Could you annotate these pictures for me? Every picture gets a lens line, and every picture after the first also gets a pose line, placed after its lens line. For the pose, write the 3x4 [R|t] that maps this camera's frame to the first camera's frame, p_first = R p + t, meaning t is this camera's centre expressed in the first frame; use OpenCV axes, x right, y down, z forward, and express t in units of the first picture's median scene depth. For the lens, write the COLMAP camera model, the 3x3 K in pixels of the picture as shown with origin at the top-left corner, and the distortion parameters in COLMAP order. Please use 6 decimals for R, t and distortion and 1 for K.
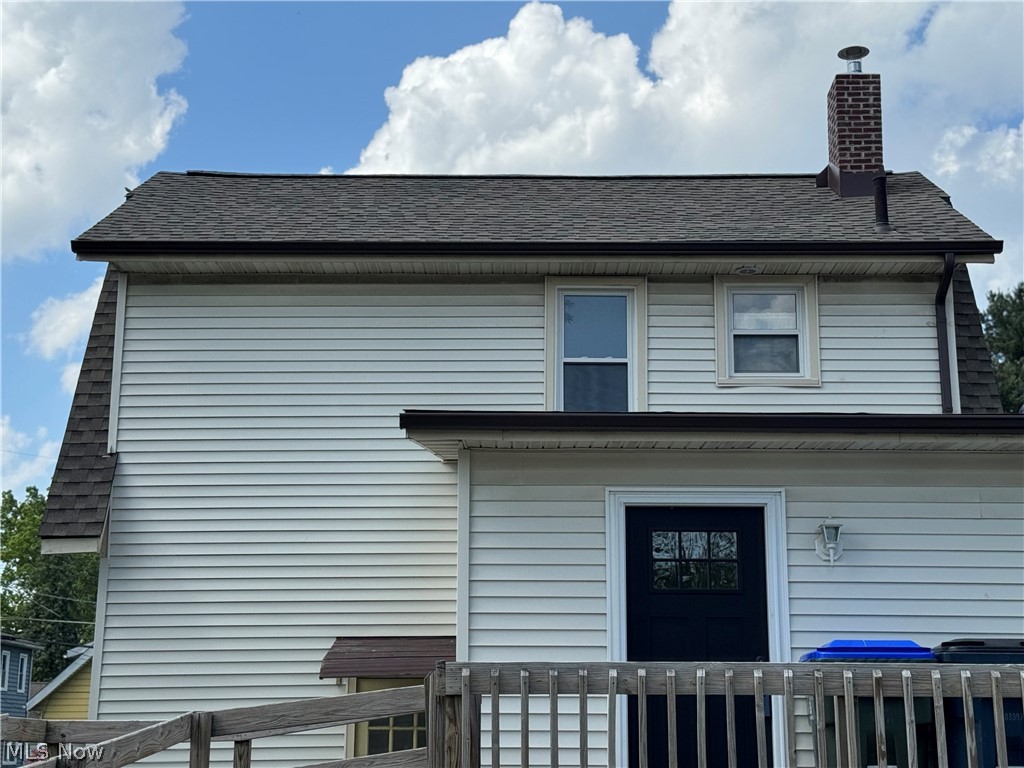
lens RADIAL K [[1609.5, 0, 507.4], [0, 1609.5, 391.2], [0, 0, 1]] dist [0.146940, 0.000000]
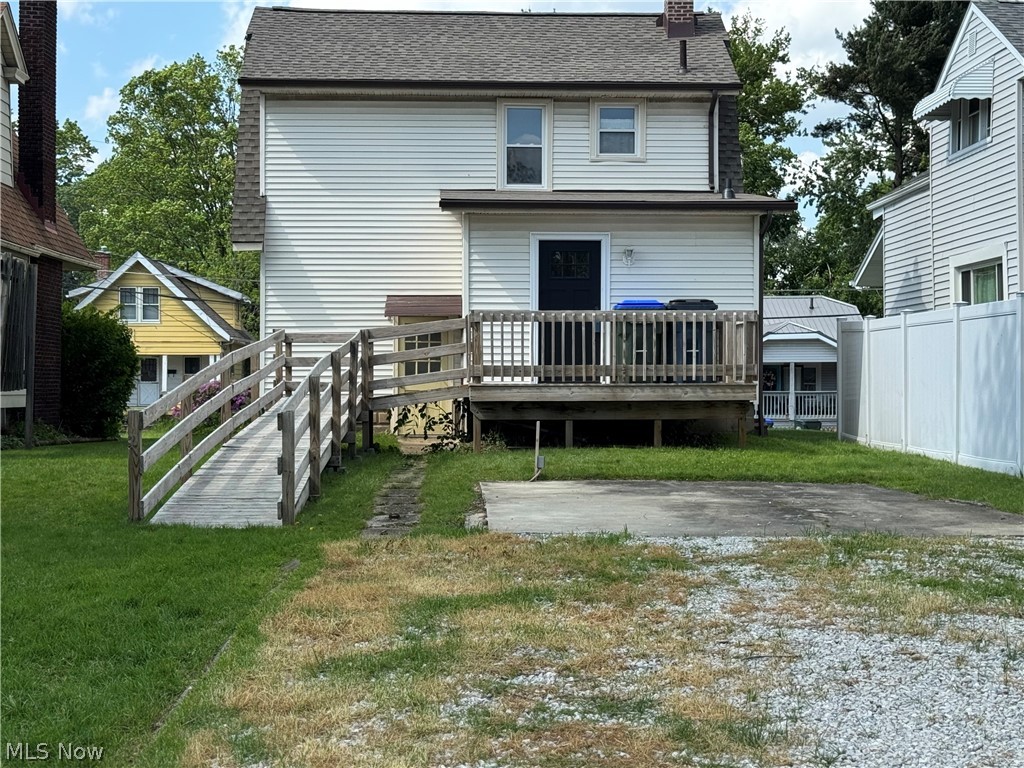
lens RADIAL K [[1666.6, 0, 512.9], [0, 1666.6, 385.4], [0, 0, 1]] dist [0.061065, 0.000000]
pose [[0.998417, -0.001284, 0.056235, -0.069532], [-0.010806, 0.976740, 0.214156, -0.170050], [-0.055201, -0.214424, 0.975179, -0.966333]]
